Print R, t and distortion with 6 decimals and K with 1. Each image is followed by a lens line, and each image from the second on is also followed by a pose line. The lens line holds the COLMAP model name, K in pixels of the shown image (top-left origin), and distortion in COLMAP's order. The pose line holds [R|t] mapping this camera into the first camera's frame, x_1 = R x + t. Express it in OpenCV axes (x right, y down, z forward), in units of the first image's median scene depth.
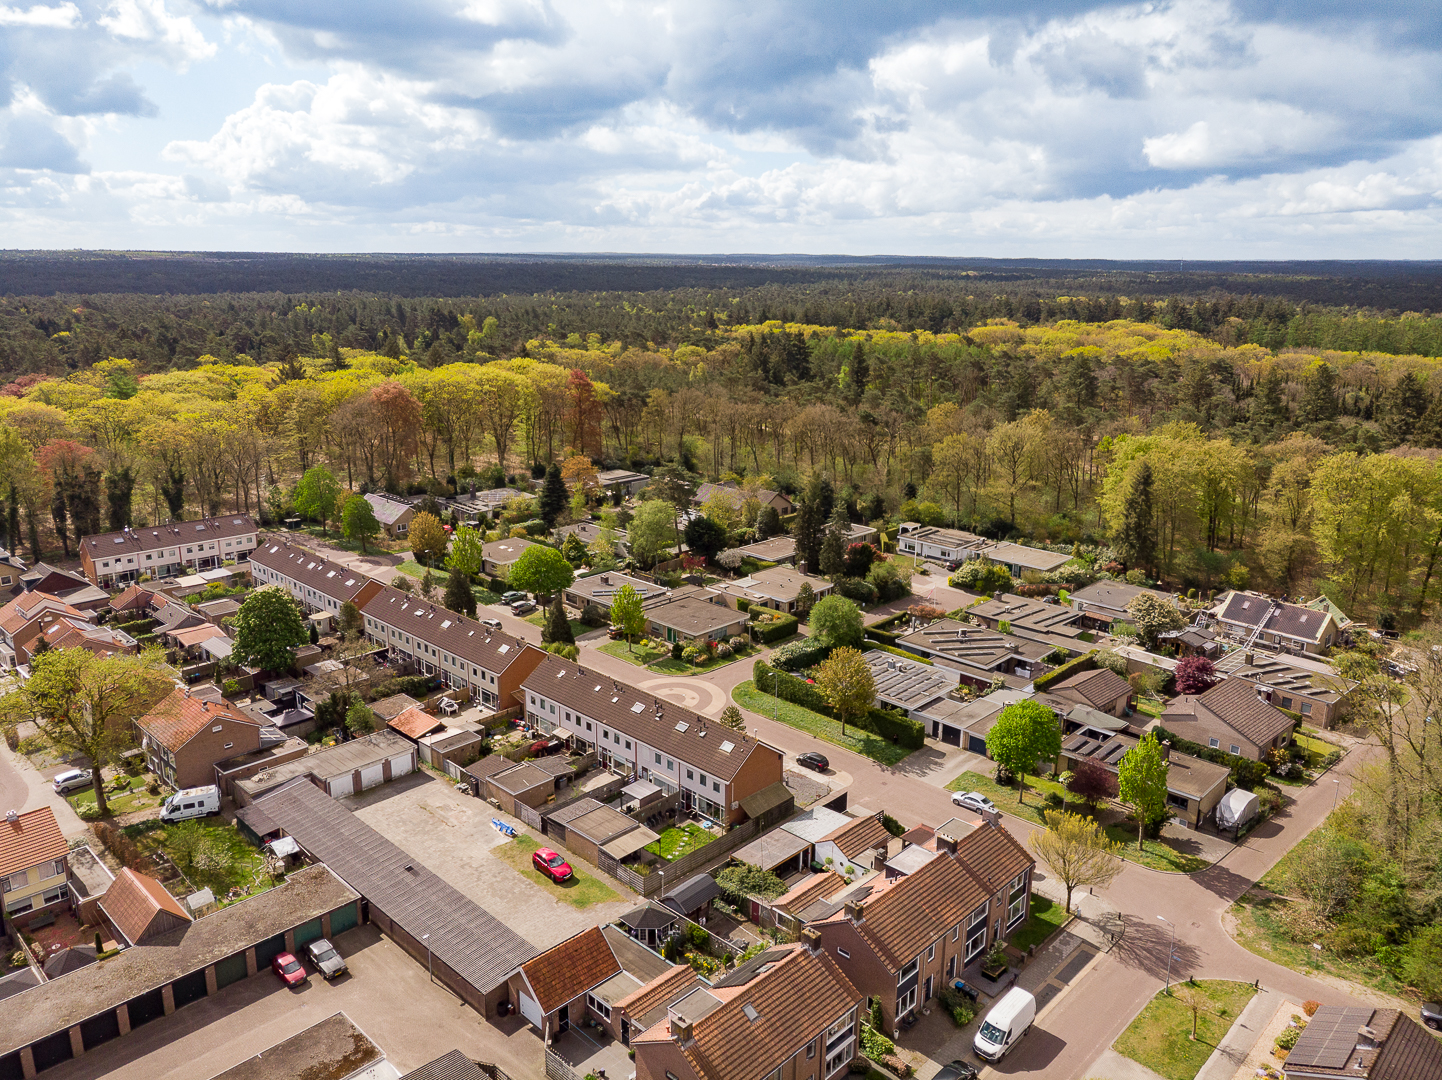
lens RADIAL K [[1081.3, 0, 721.0], [0, 1081.3, 540.0], [0, 0, 1]] dist [-0.000628, -0.001115]
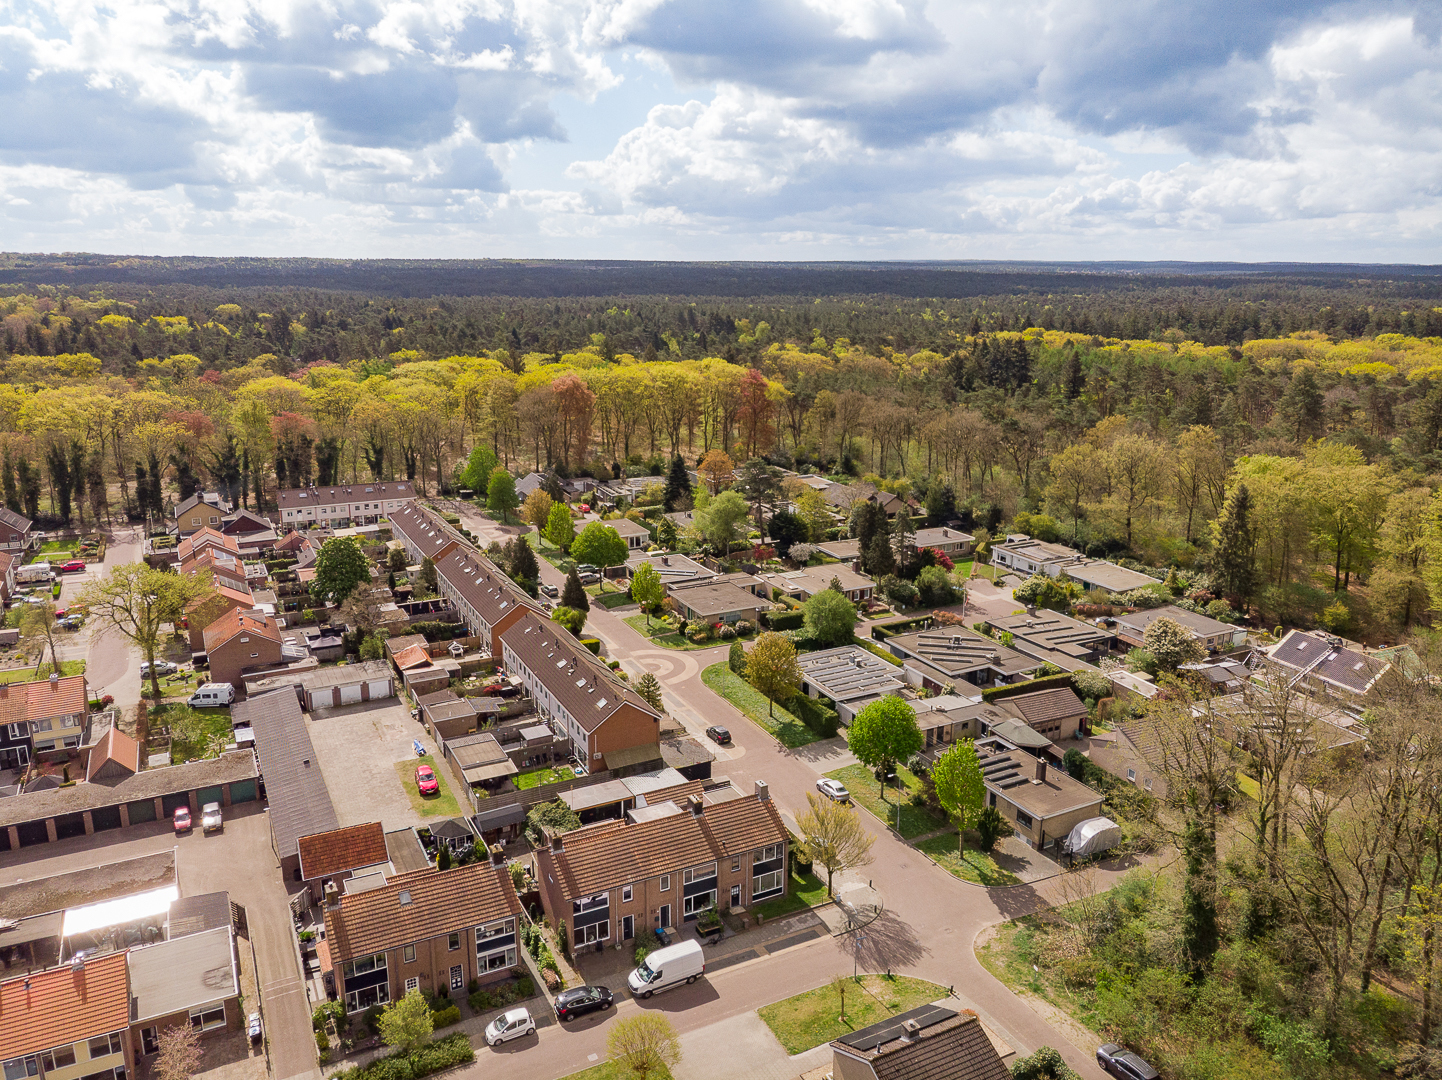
lens RADIAL K [[1077.7, 0, 721.0], [0, 1077.7, 540.0], [0, 0, 1]] dist [-0.000398, 0.002131]
pose [[0.945906, 0.078034, -0.314918, 0.269674], [-0.079877, 0.996780, 0.007071, 0.004228], [0.314455, 0.018466, 0.949093, -0.005782]]
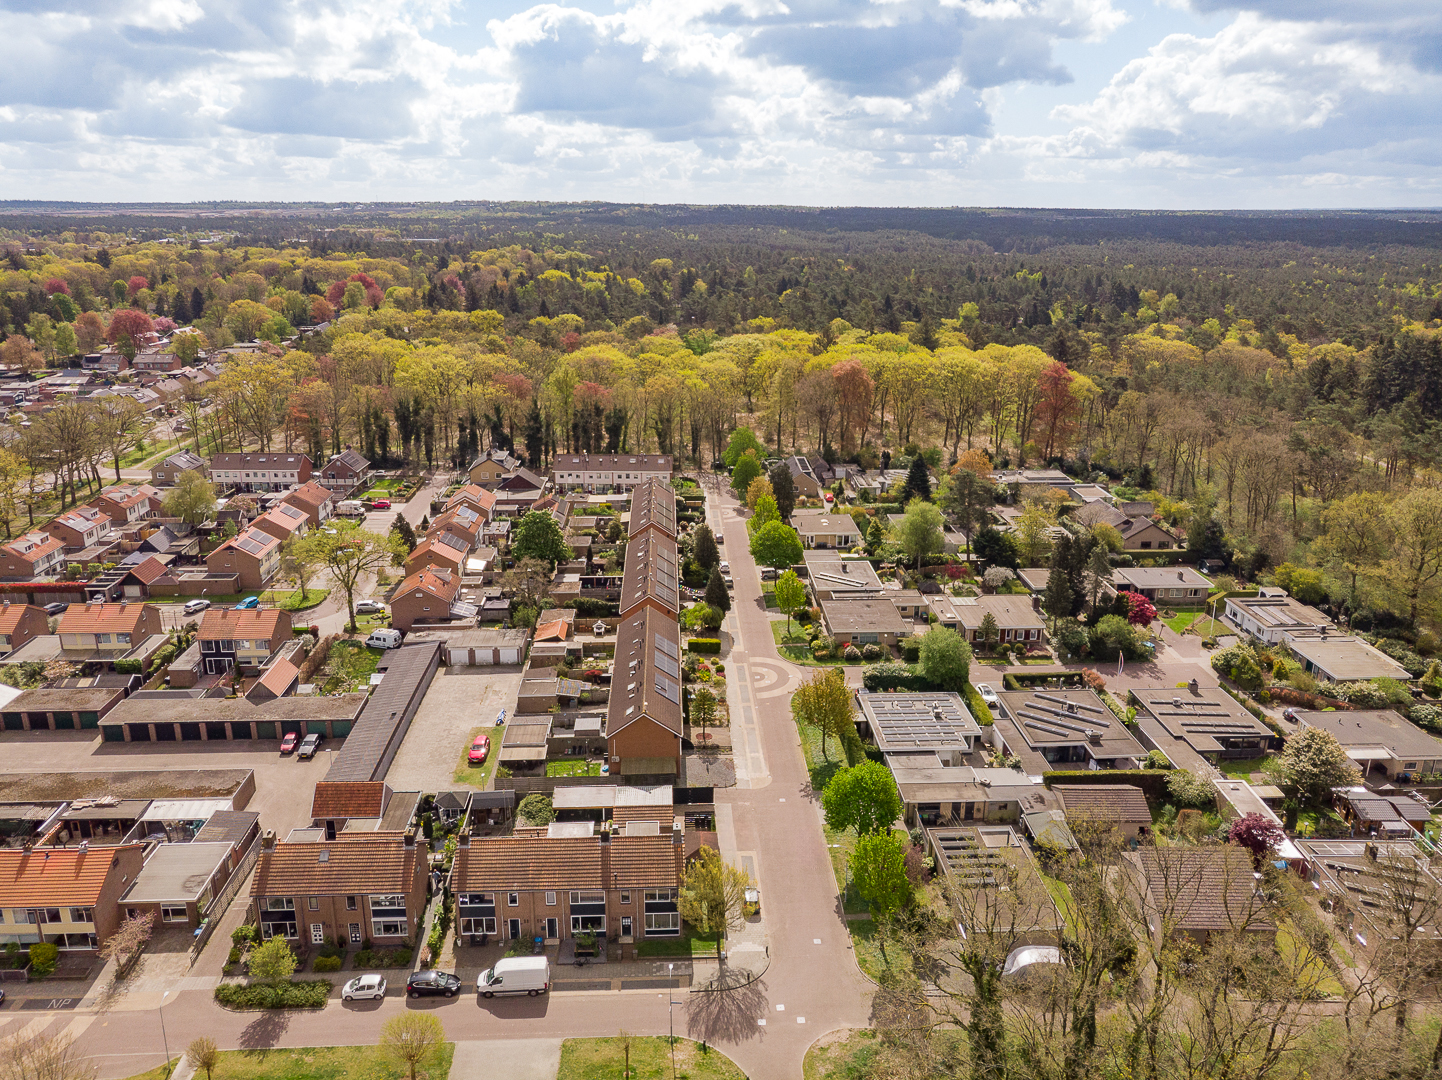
lens RADIAL K [[1077.7, 0, 721.0], [0, 1077.7, 540.0], [0, 0, 1]] dist [-0.000398, 0.002131]
pose [[0.725322, 0.203289, -0.657709, 0.478735], [-0.176037, 0.978410, 0.108281, -0.079445], [0.665522, 0.037243, 0.745449, 0.112400]]
